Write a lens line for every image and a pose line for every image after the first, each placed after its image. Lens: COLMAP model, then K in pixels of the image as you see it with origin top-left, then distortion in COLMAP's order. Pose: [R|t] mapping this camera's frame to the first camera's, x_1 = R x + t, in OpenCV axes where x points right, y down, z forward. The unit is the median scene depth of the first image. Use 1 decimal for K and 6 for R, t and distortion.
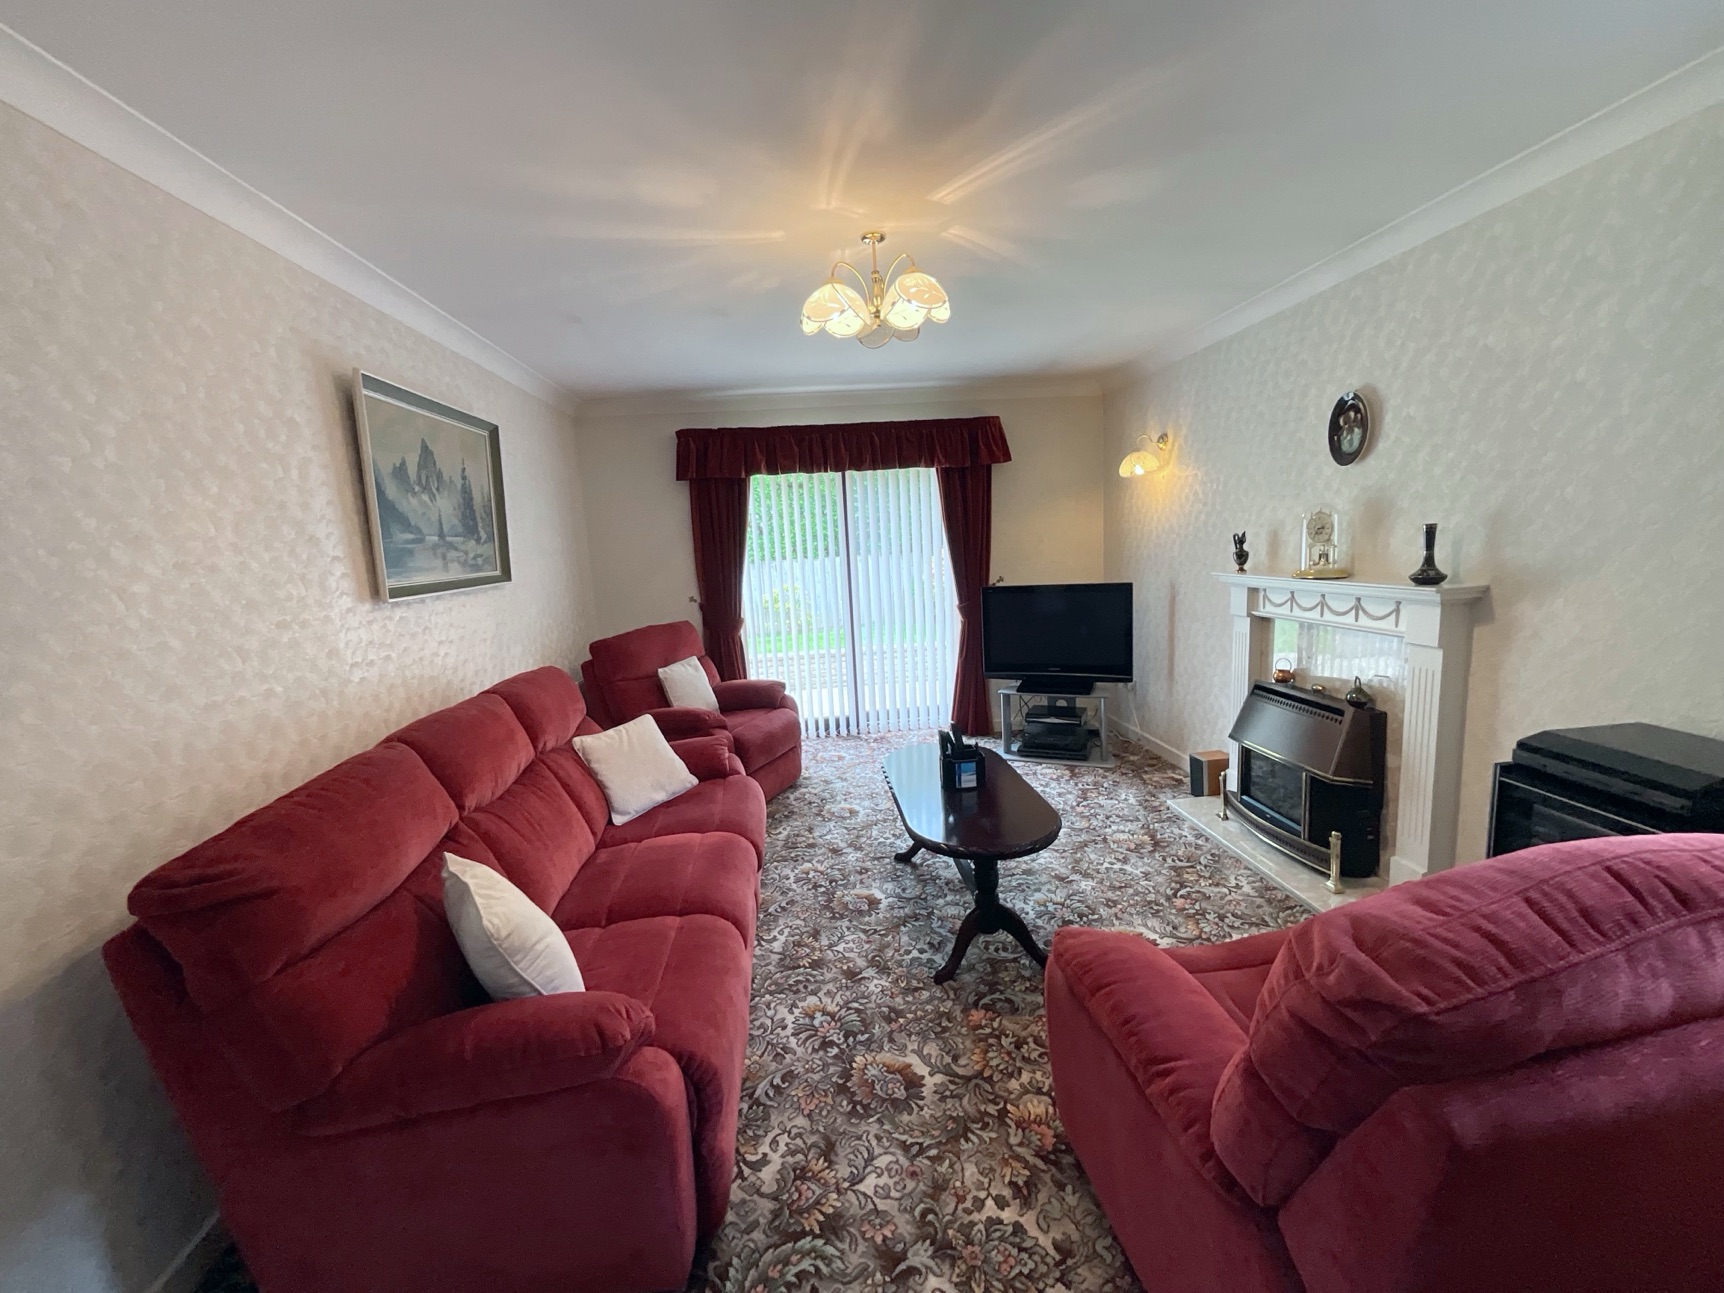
lens RADIAL K [[693.2, 0, 863.0], [0, 693.2, 653.3], [0, 0, 1]] dist [-0.029563, 0.023761]
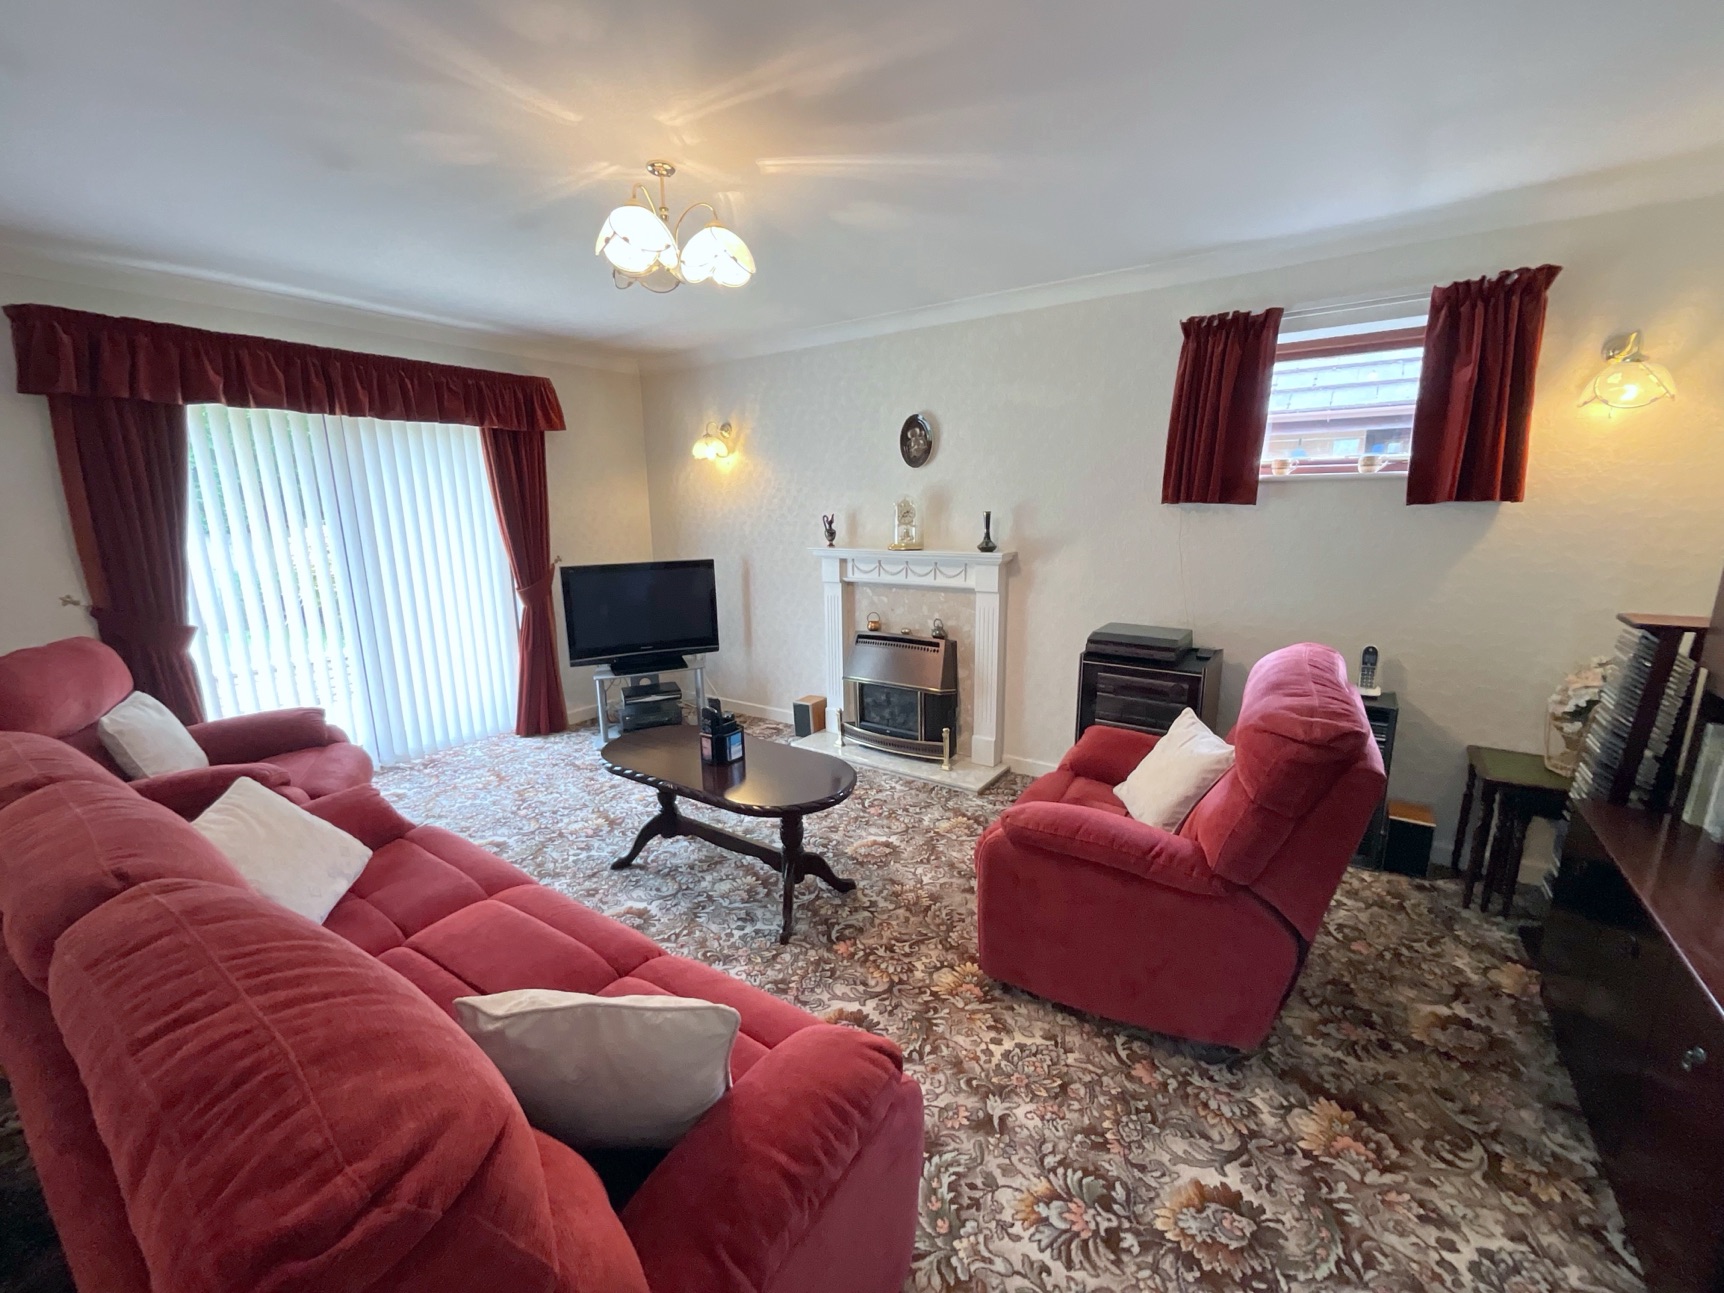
lens RADIAL K [[697.2, 0, 864.2], [0, 697.2, 642.4], [0, 0, 1]] dist [-0.008641, 0.005263]
pose [[0.640233, -0.104800, 0.760999, -0.481998], [0.103119, 0.993409, 0.050051, -0.004568], [-0.761228, 0.046429, 0.646820, 0.191856]]
